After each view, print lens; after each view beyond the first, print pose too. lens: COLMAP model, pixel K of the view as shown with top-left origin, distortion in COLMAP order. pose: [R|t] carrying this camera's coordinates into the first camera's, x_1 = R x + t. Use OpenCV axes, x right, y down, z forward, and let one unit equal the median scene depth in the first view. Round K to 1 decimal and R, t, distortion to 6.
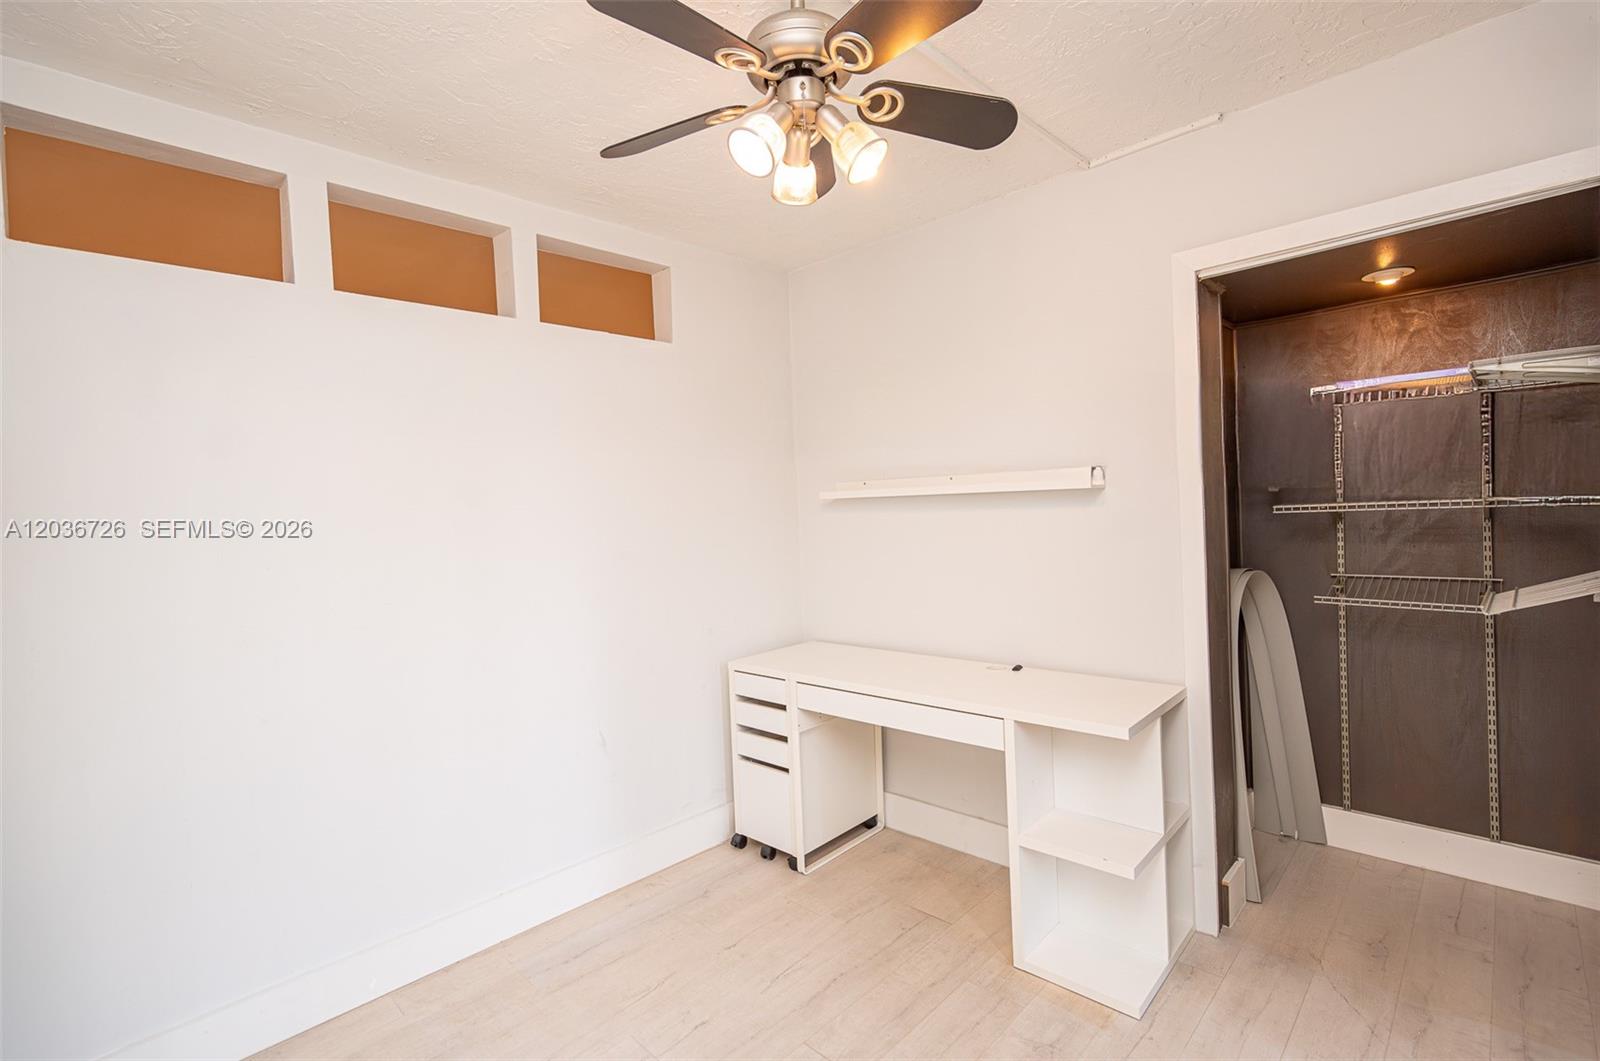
lens RADIAL K [[720.3, 0, 805.8], [0, 720.3, 526.0], [0, 0, 1]] dist [-0.001833, 0.000595]
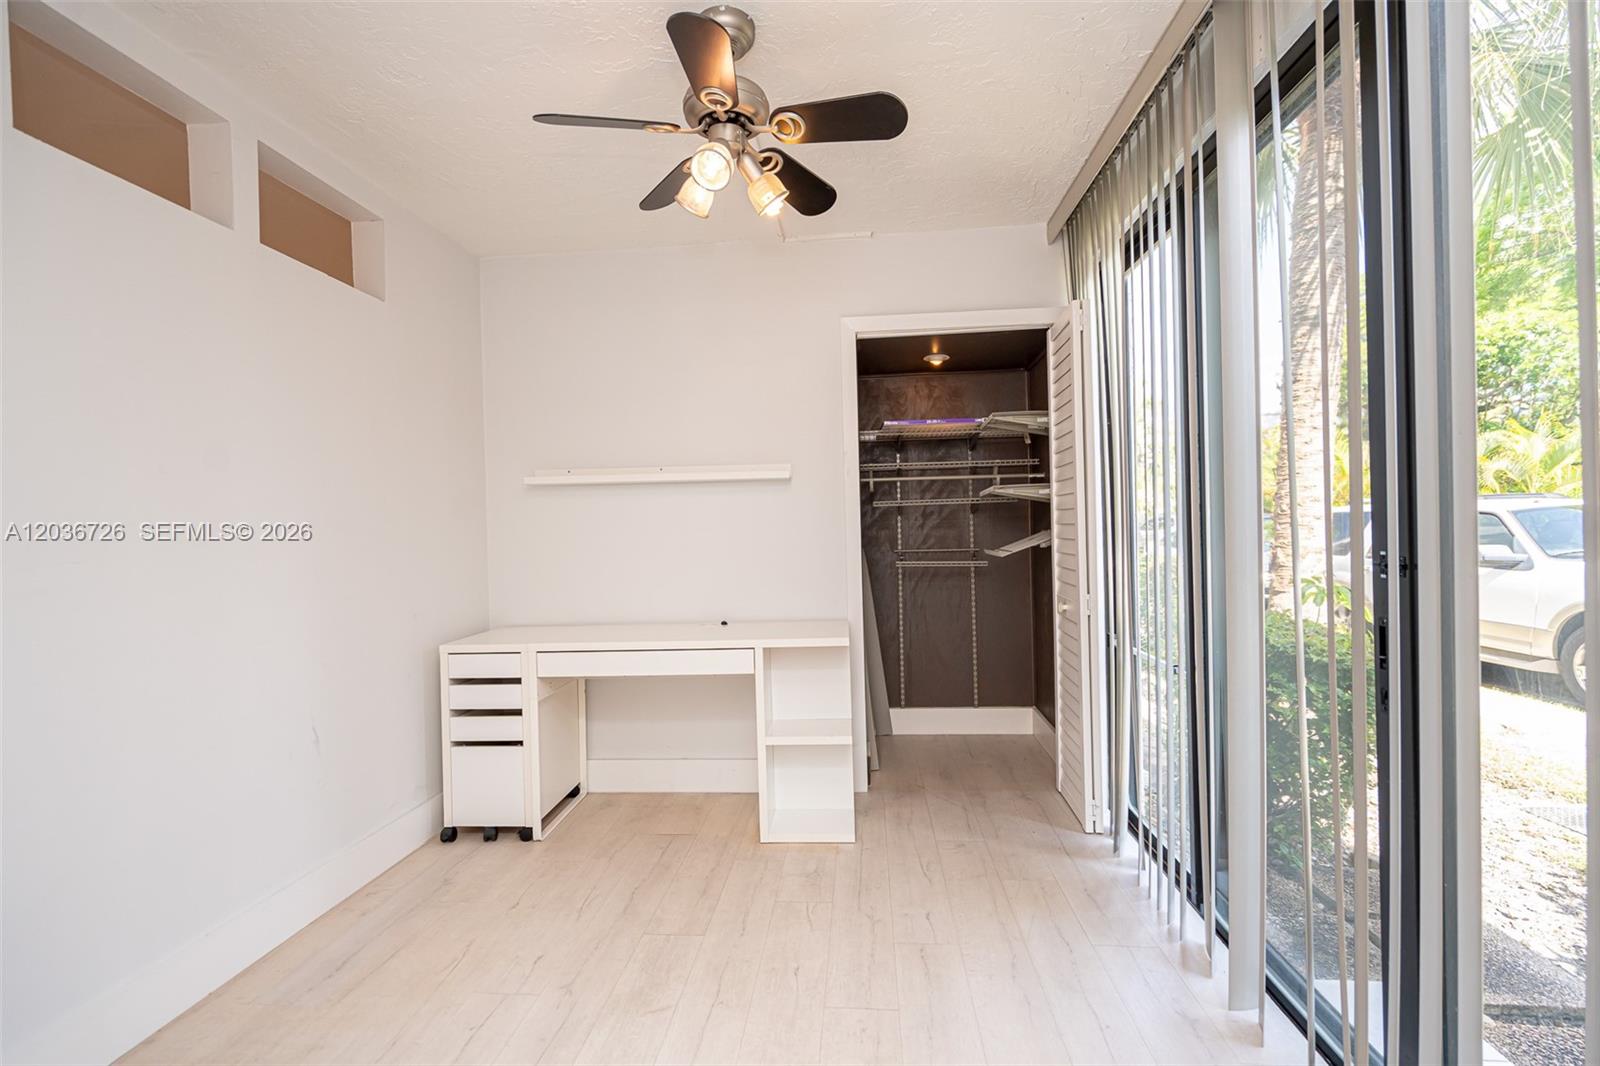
lens RADIAL K [[720.3, 0, 796.4], [0, 720.3, 539.0], [0, 0, 1]] dist [-0.001833, 0.000595]
pose [[0.777931, 0.016384, 0.628137, -0.390480], [0.007263, 0.999359, -0.035061, 0.097903], [-0.628308, 0.031837, 0.777313, -0.041139]]
